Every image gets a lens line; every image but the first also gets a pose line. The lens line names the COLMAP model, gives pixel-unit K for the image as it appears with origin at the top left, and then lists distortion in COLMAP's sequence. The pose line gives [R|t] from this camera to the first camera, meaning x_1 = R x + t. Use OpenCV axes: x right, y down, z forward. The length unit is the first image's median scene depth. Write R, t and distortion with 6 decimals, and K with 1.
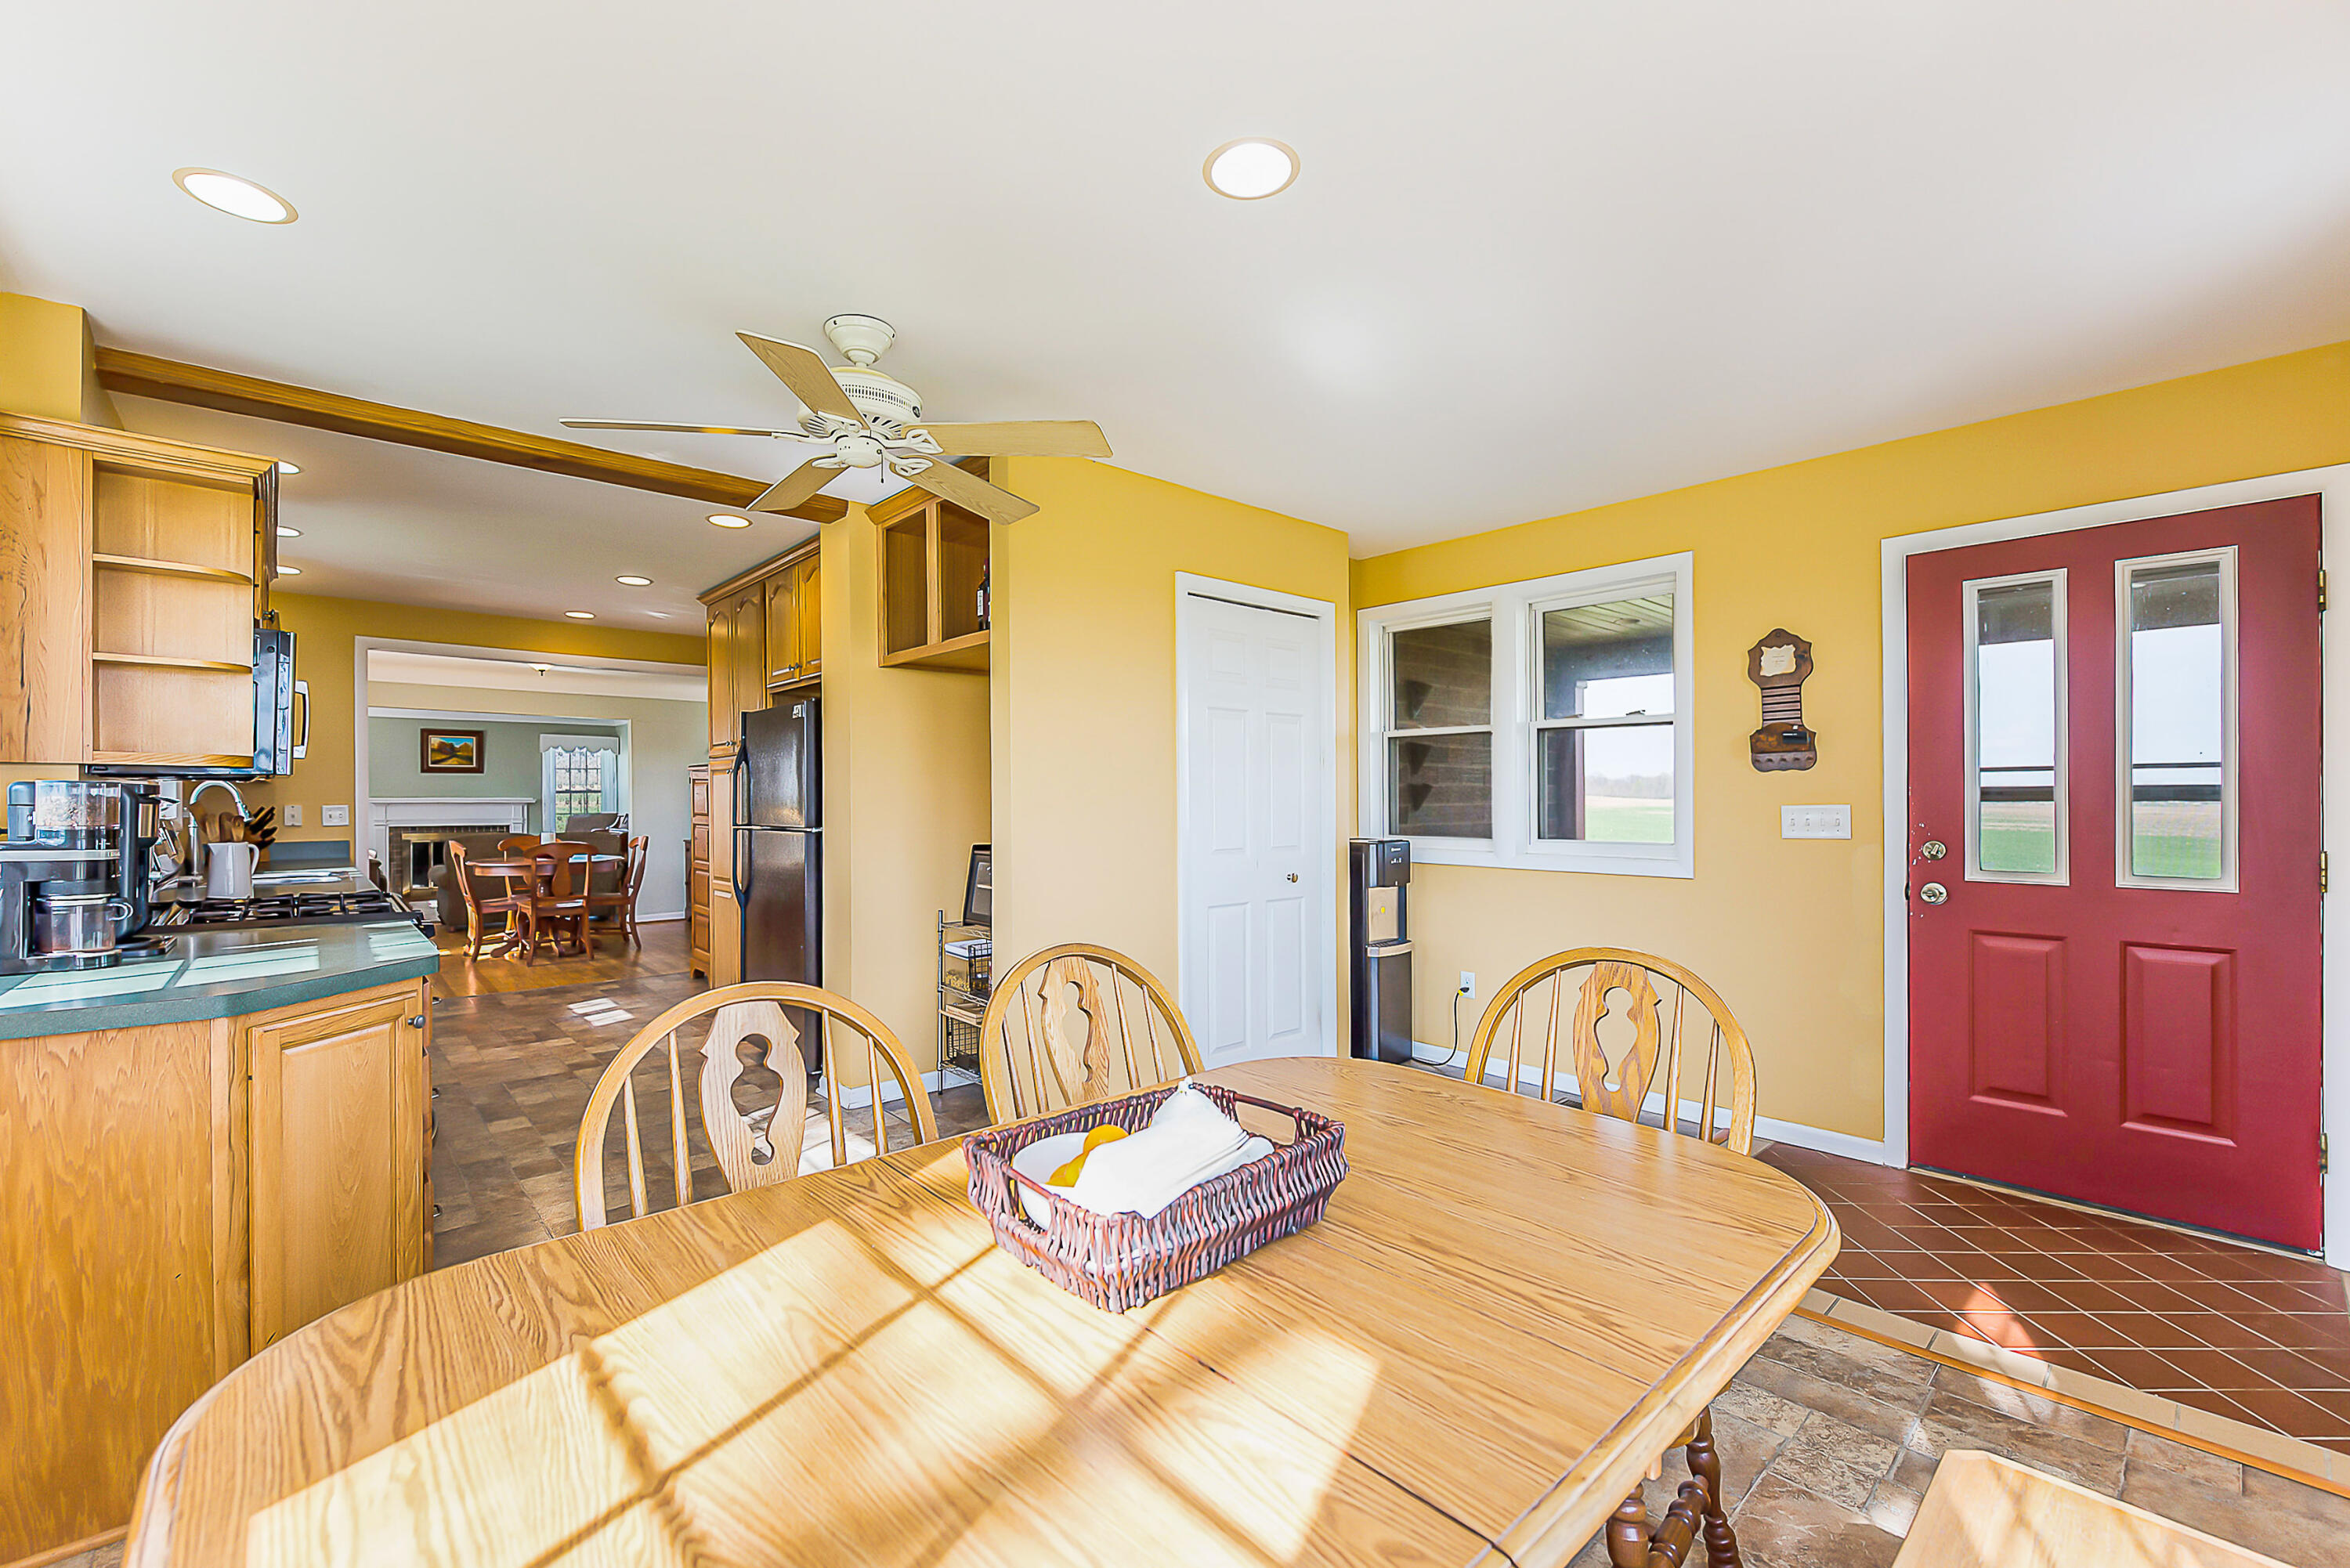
lens RADIAL K [[986.5, 0, 1168.9], [0, 986.5, 795.2], [0, 0, 1]] dist [-0.002654, -0.001041]
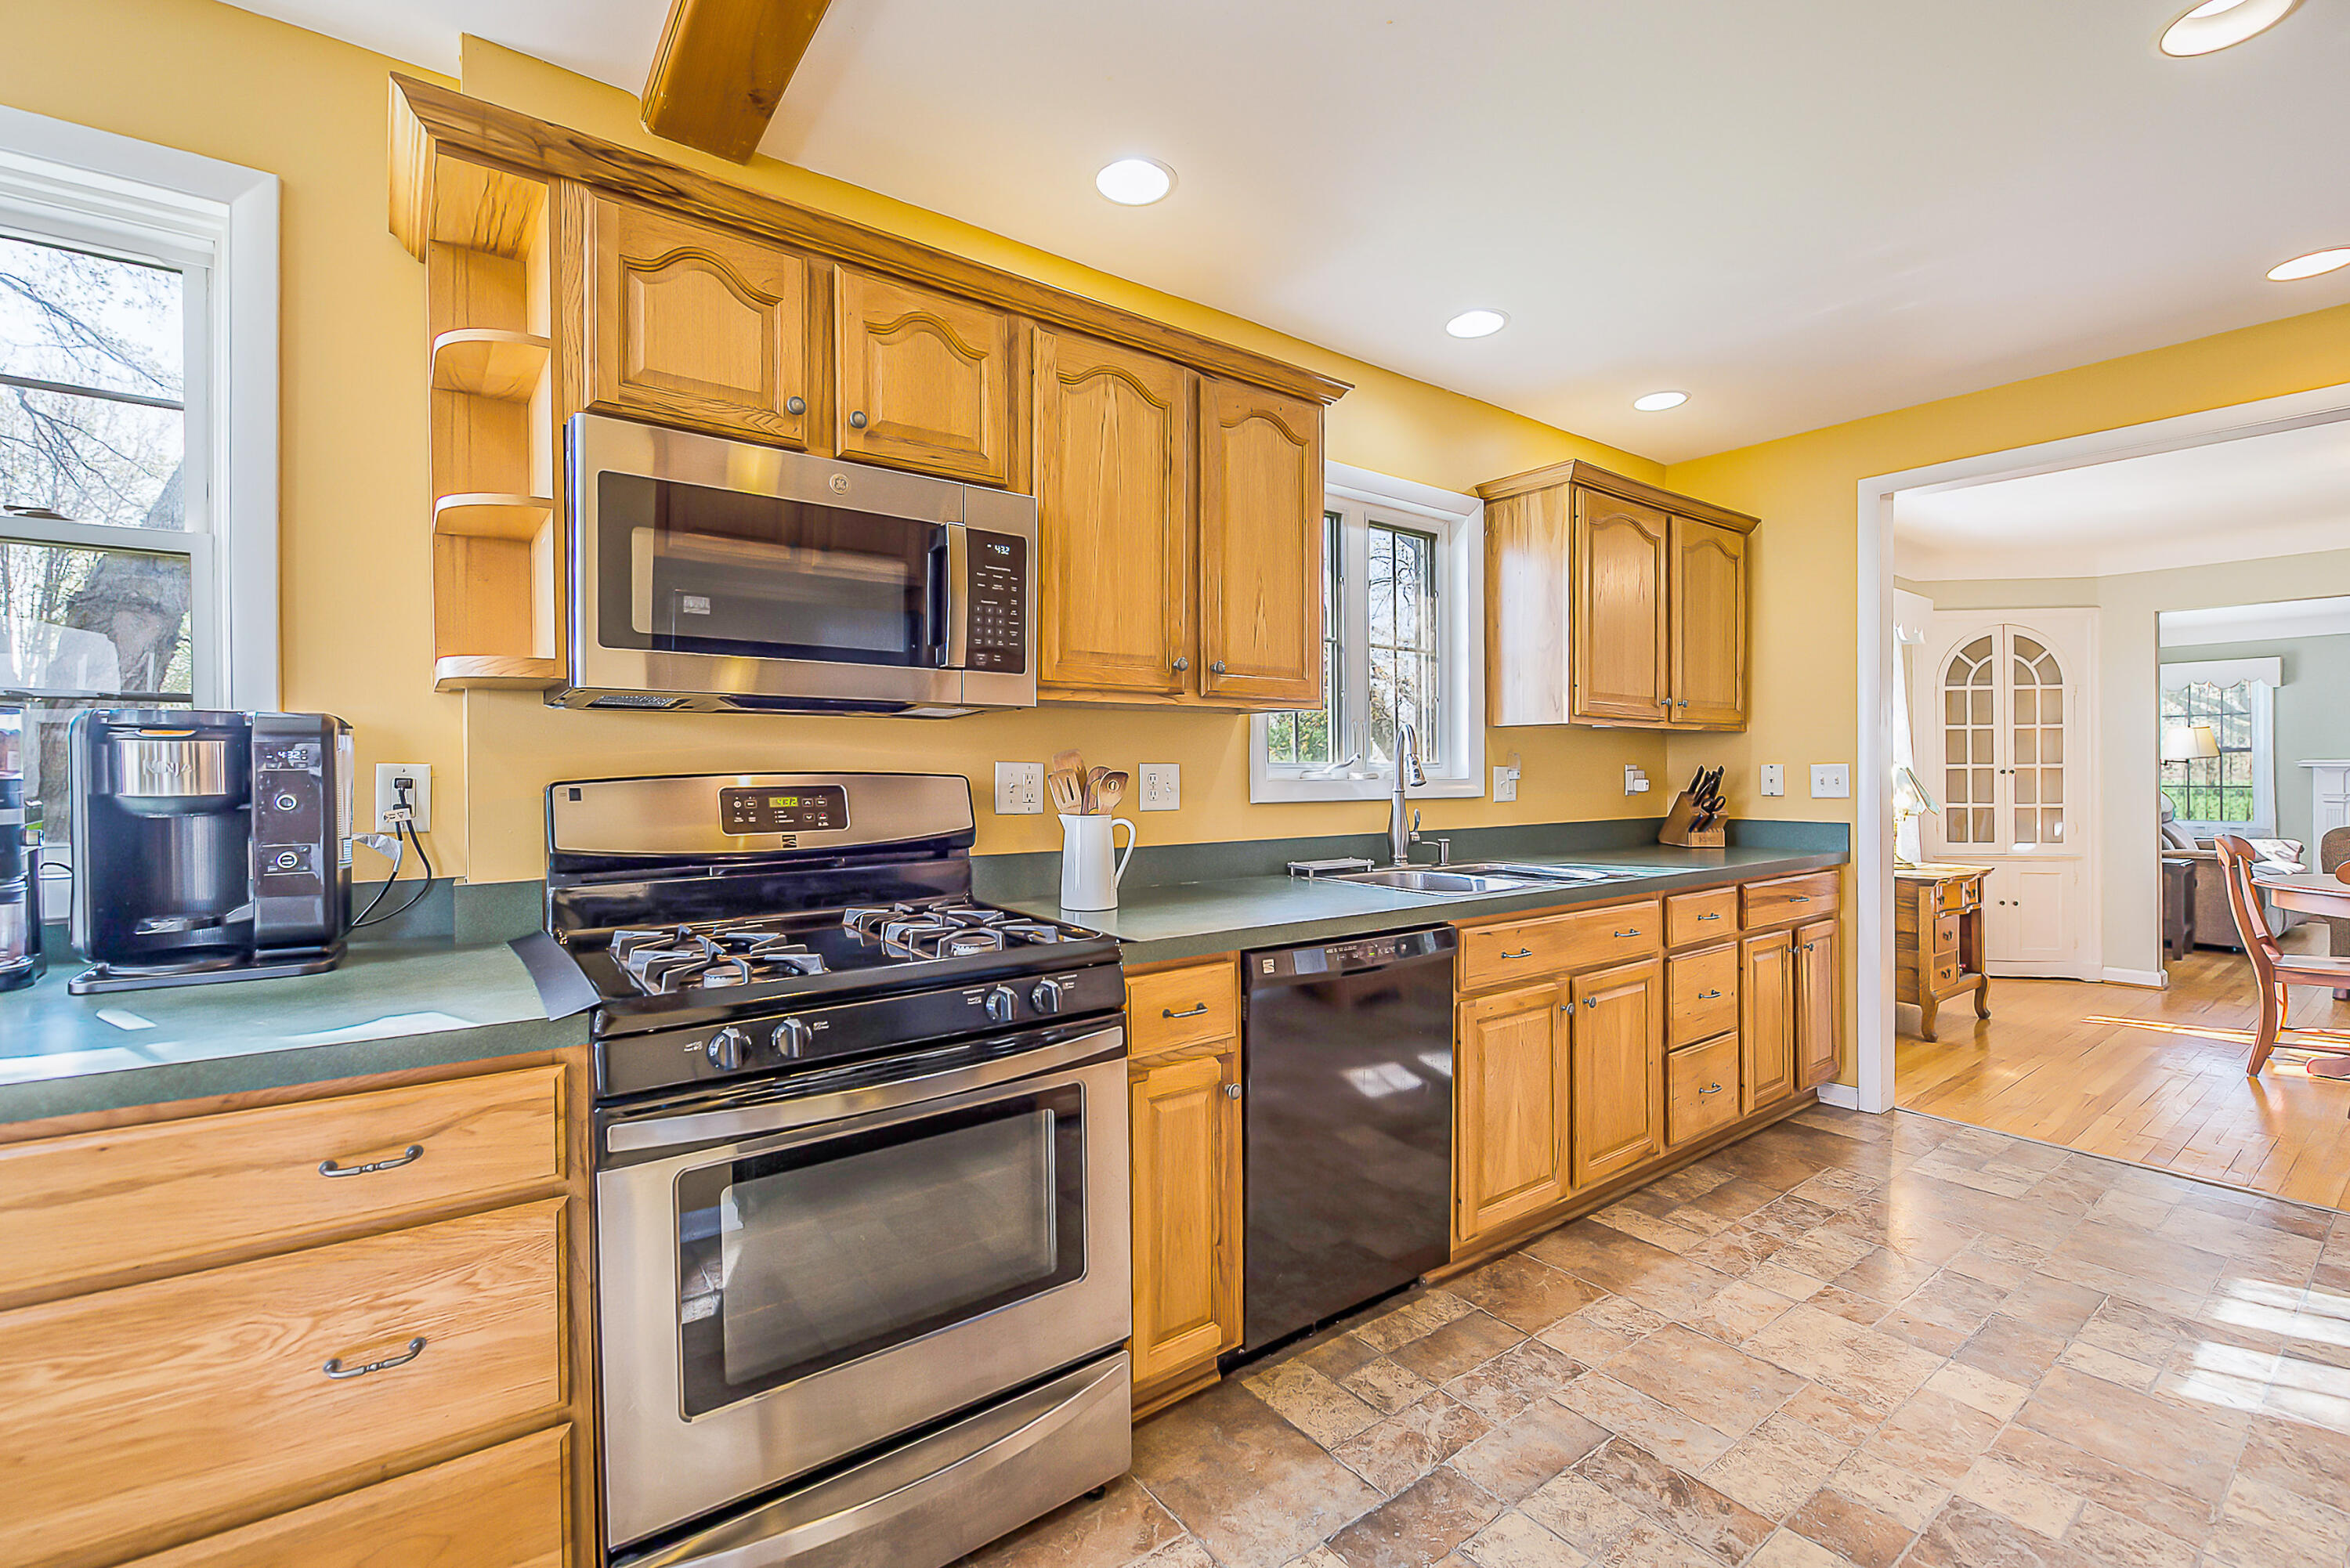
lens RADIAL K [[986.5, 0, 1173.1], [0, 986.5, 770.3], [0, 0, 1]] dist [-0.002654, -0.001041]
pose [[-0.097360, 0.003074, -0.995244, -0.263217], [0.004869, 0.999985, 0.002613, 0.015002], [0.995237, -0.004591, -0.097373, 0.889182]]
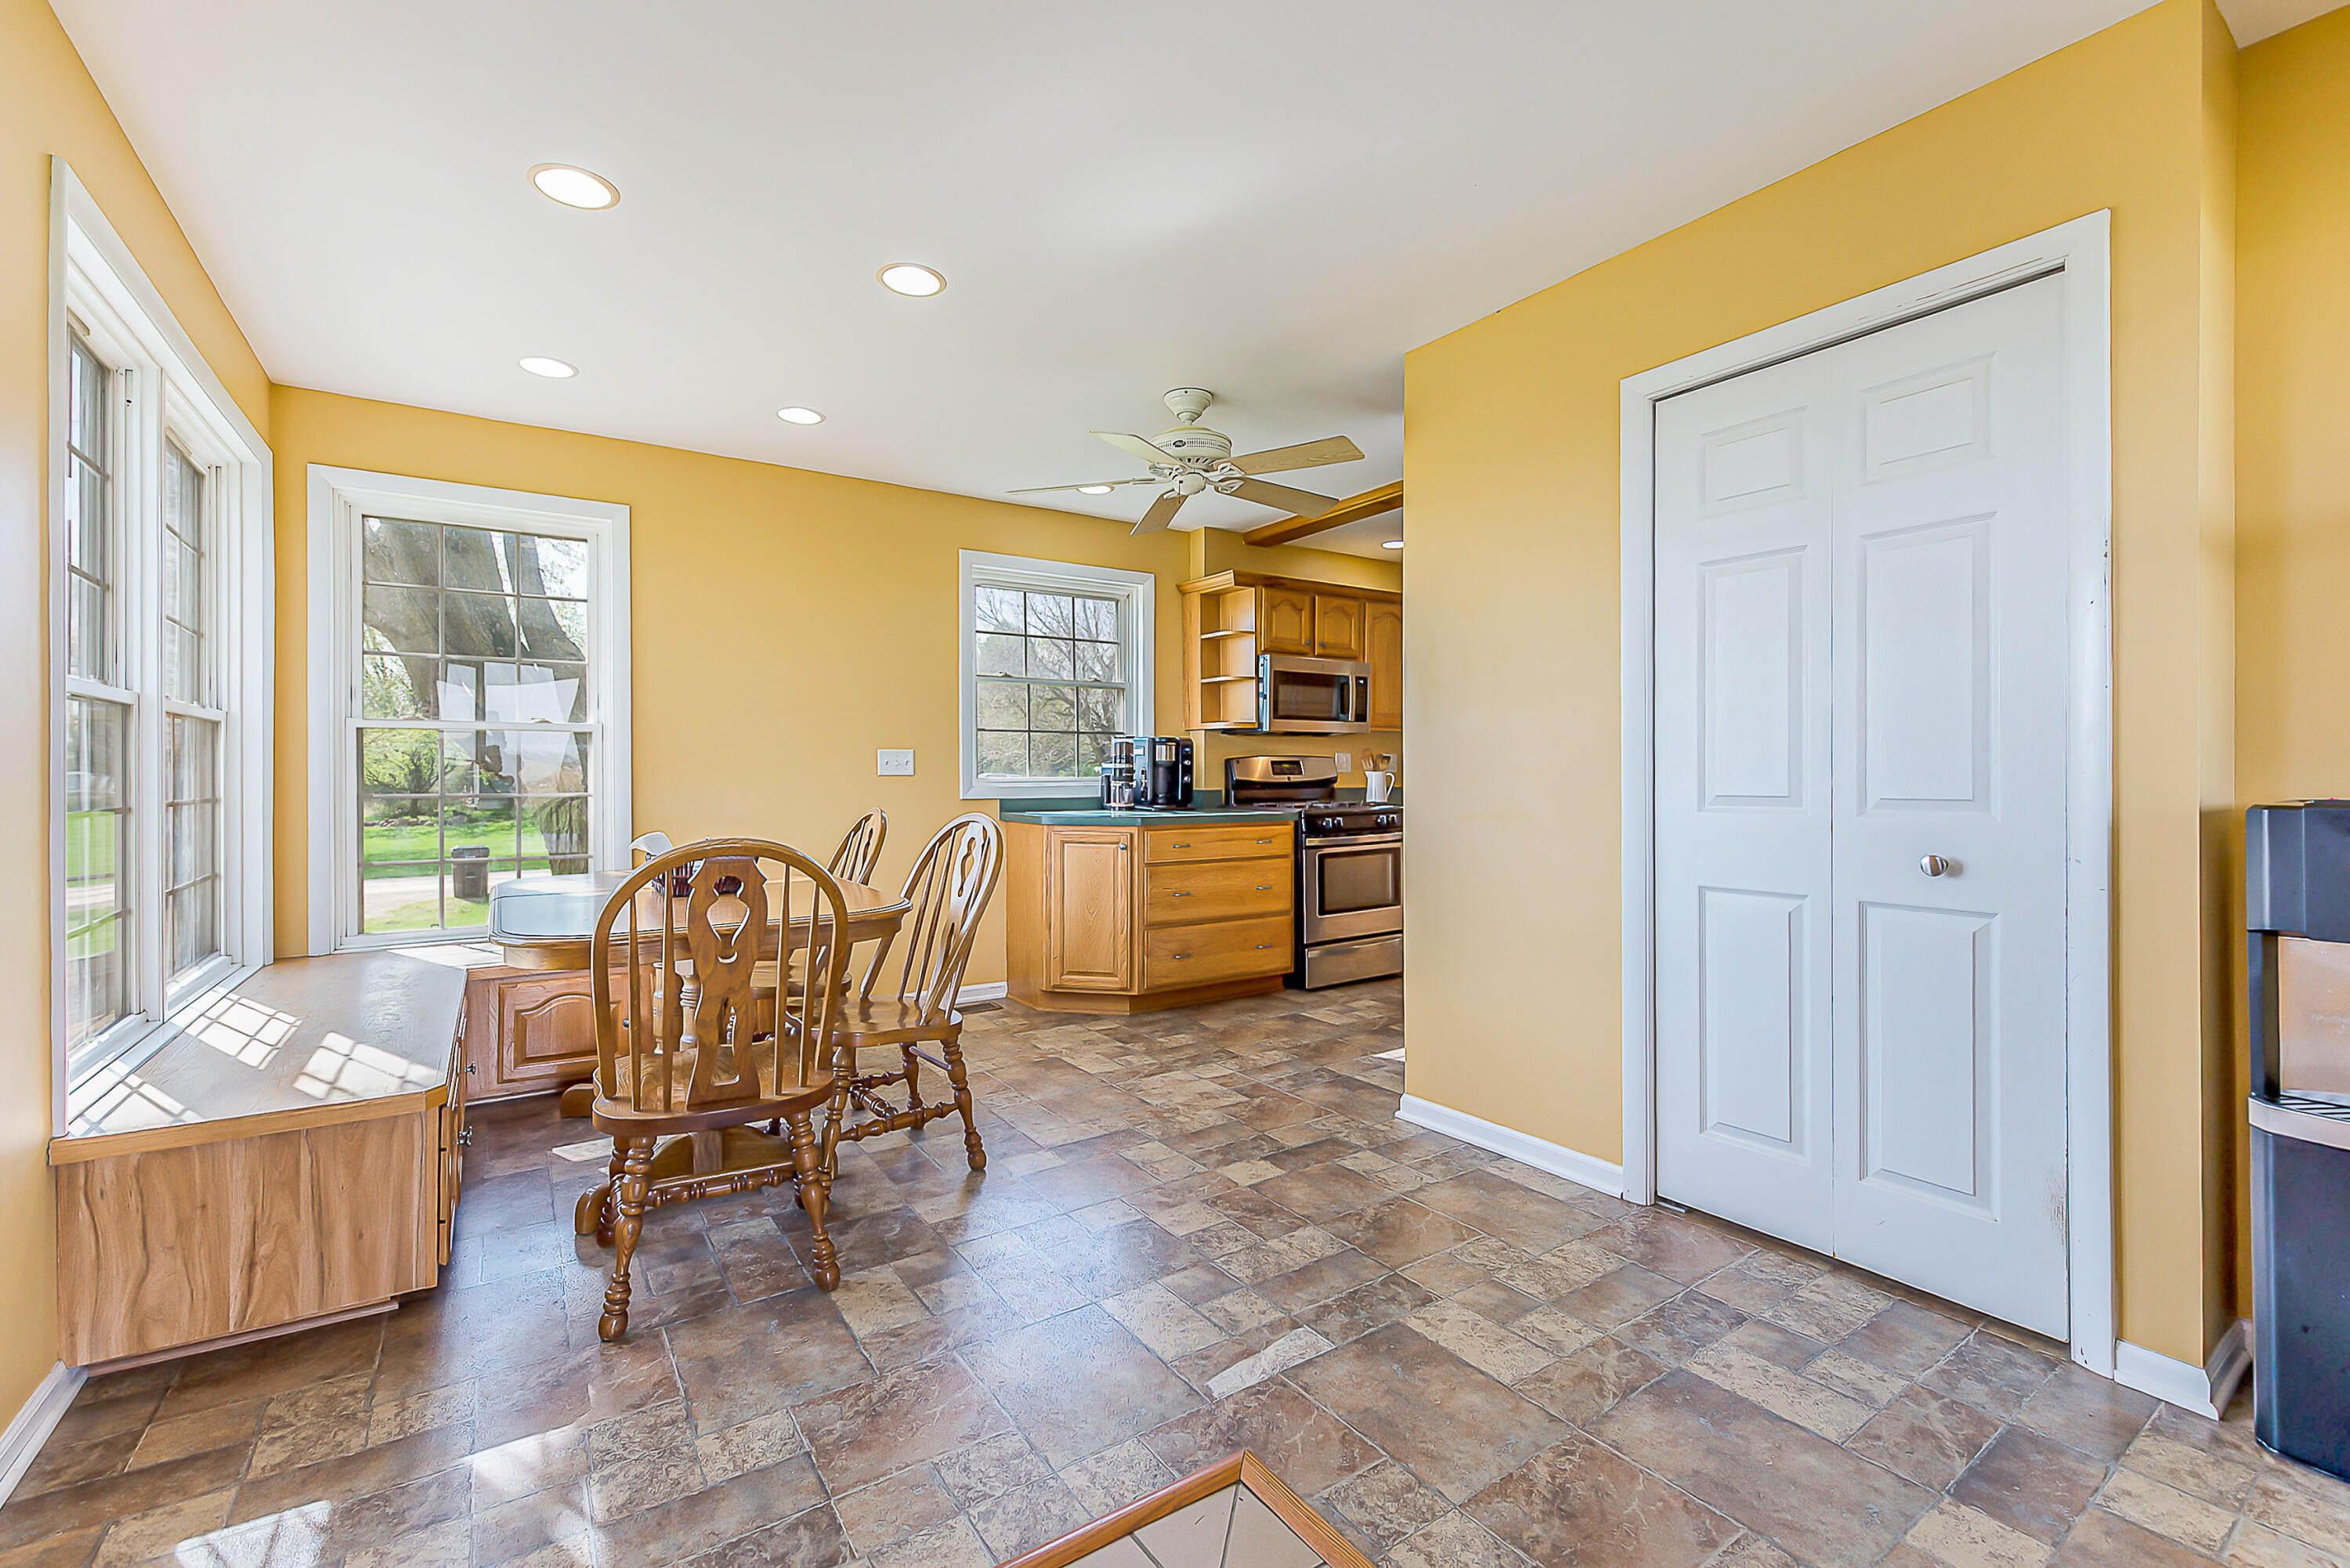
lens RADIAL K [[986.5, 0, 1181.9], [0, 986.5, 781.2], [0, 0, 1]] dist [-0.002654, -0.001041]
pose [[-0.130582, 0.011980, -0.991365, 0.651549], [0.009425, 0.999897, 0.010841, 0.034989], [0.991393, -0.007928, -0.130682, 0.705911]]
